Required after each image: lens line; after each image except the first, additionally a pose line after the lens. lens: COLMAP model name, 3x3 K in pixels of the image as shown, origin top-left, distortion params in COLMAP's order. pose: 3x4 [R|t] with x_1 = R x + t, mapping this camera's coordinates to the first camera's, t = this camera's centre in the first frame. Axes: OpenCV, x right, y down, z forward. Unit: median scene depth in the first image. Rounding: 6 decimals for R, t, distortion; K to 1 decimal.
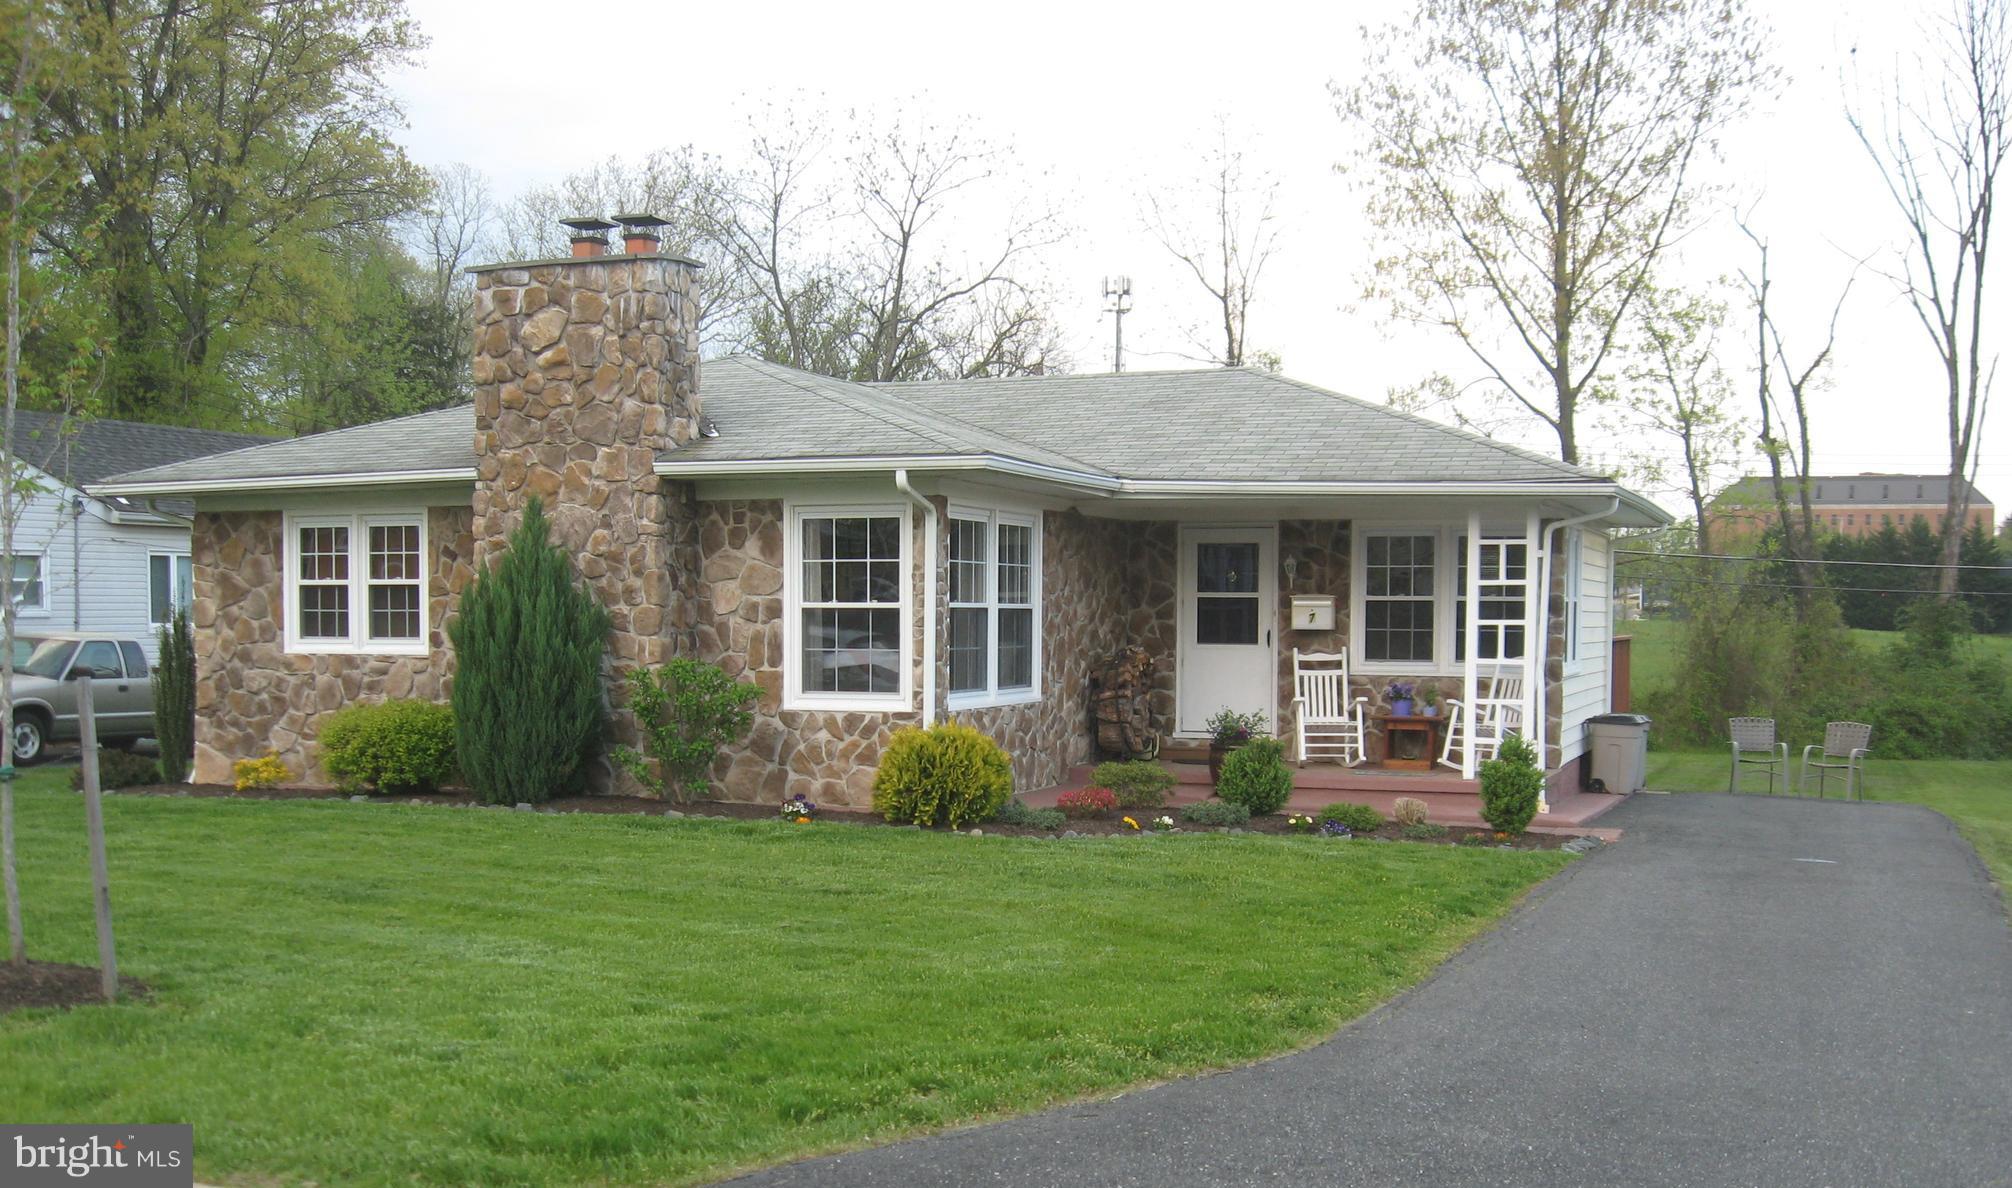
lens RADIAL K [[2104.2, 0, 1014.6], [0, 2104.2, 770.2], [0, 0, 1]] dist [-0.120967, 0.000000]
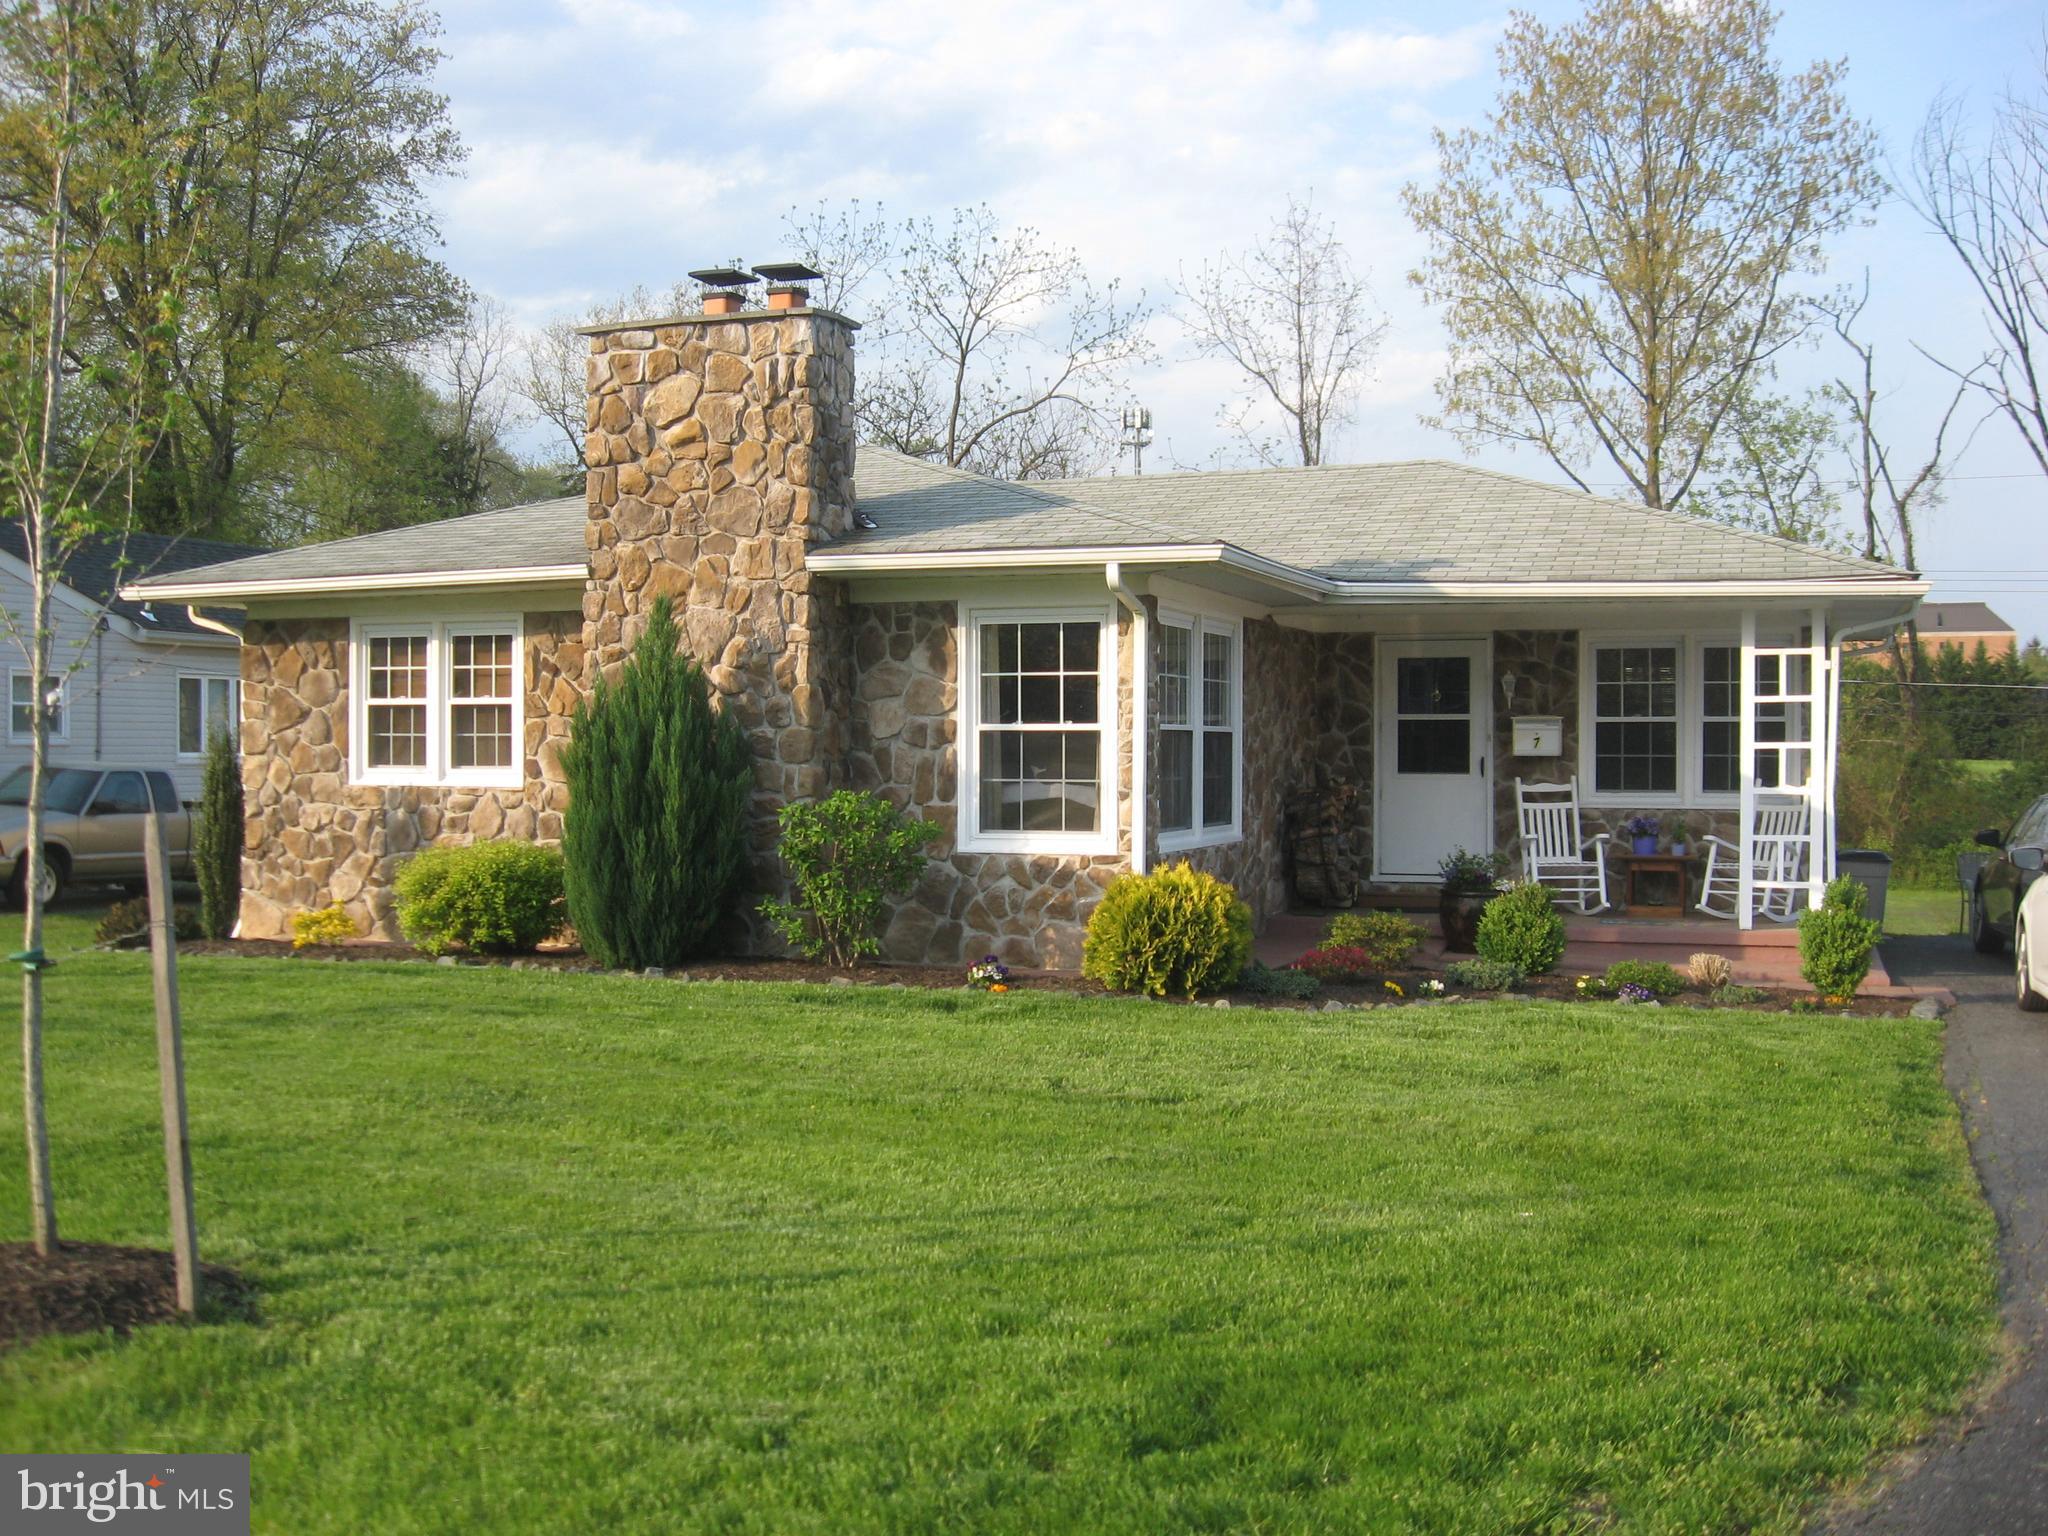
lens RADIAL K [[2108.4, 0, 1014.6], [0, 2108.4, 769.6], [0, 0, 1]] dist [-0.120776, 0.000000]
pose [[0.999985, -0.003011, -0.004663, -0.071184], [0.002706, 0.997939, -0.064111, -0.006718], [0.004846, 0.064097, 0.997932, 0.139050]]
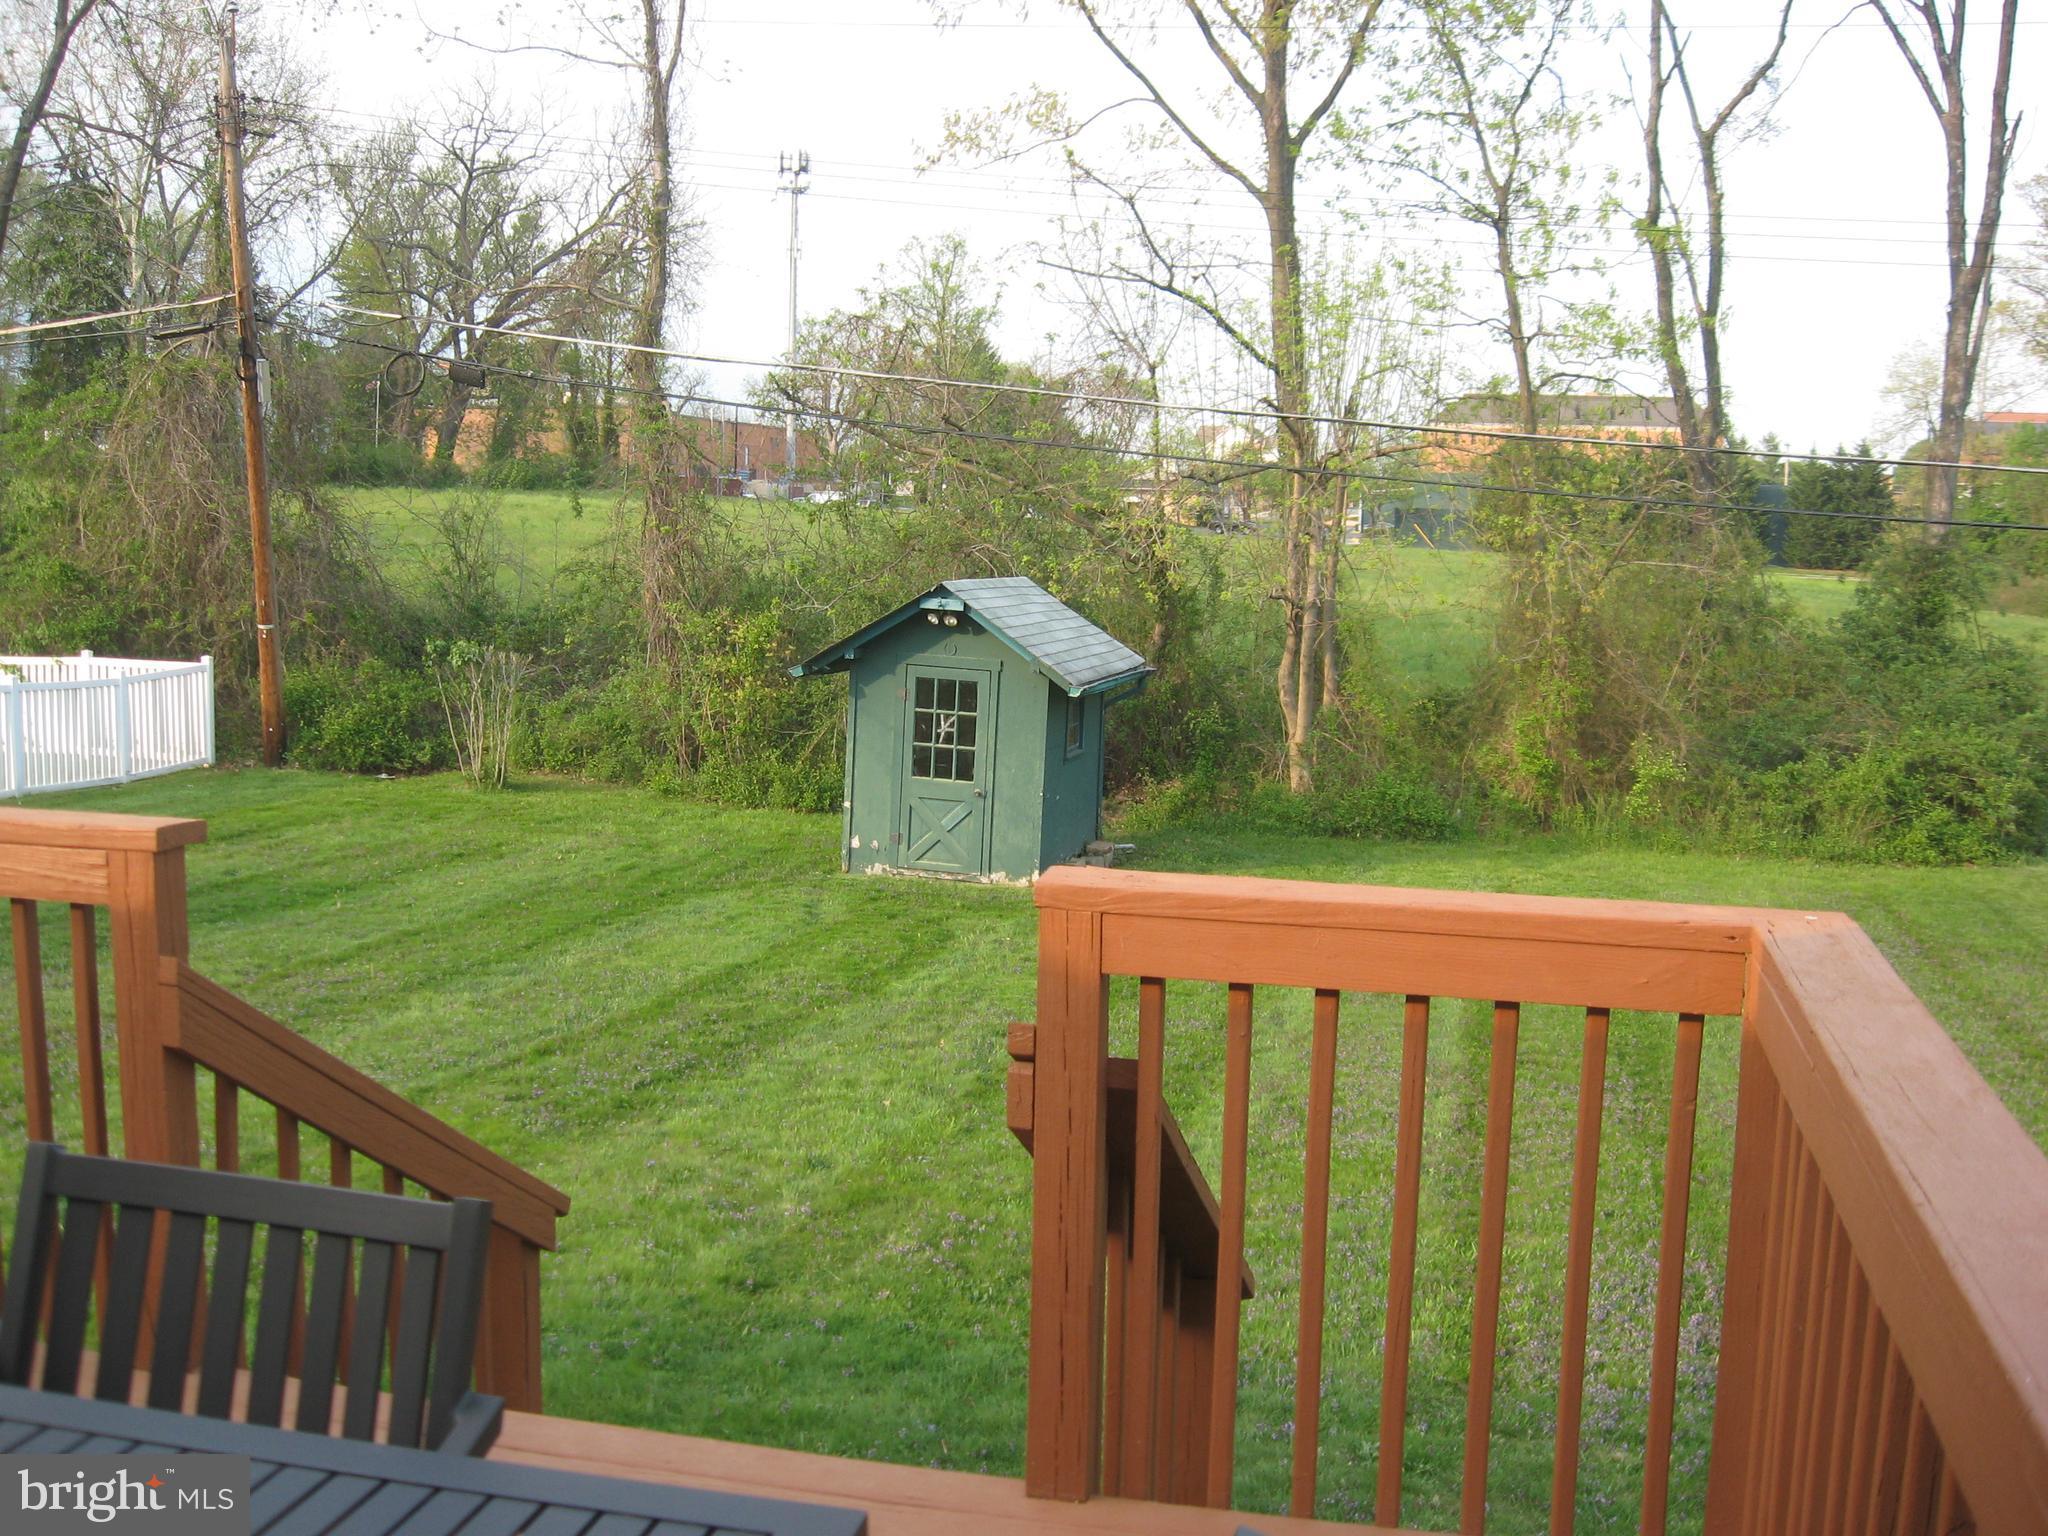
lens RADIAL K [[2108.4, 0, 1012.2], [0, 2108.4, 773.1], [0, 0, 1]] dist [-0.120776, 0.000000]
pose [[0.990929, 0.004154, 0.134319, 0.339389], [-0.009943, 0.999049, 0.042462, -0.108267], [-0.134015, -0.043412, 0.990028, 1.274117]]
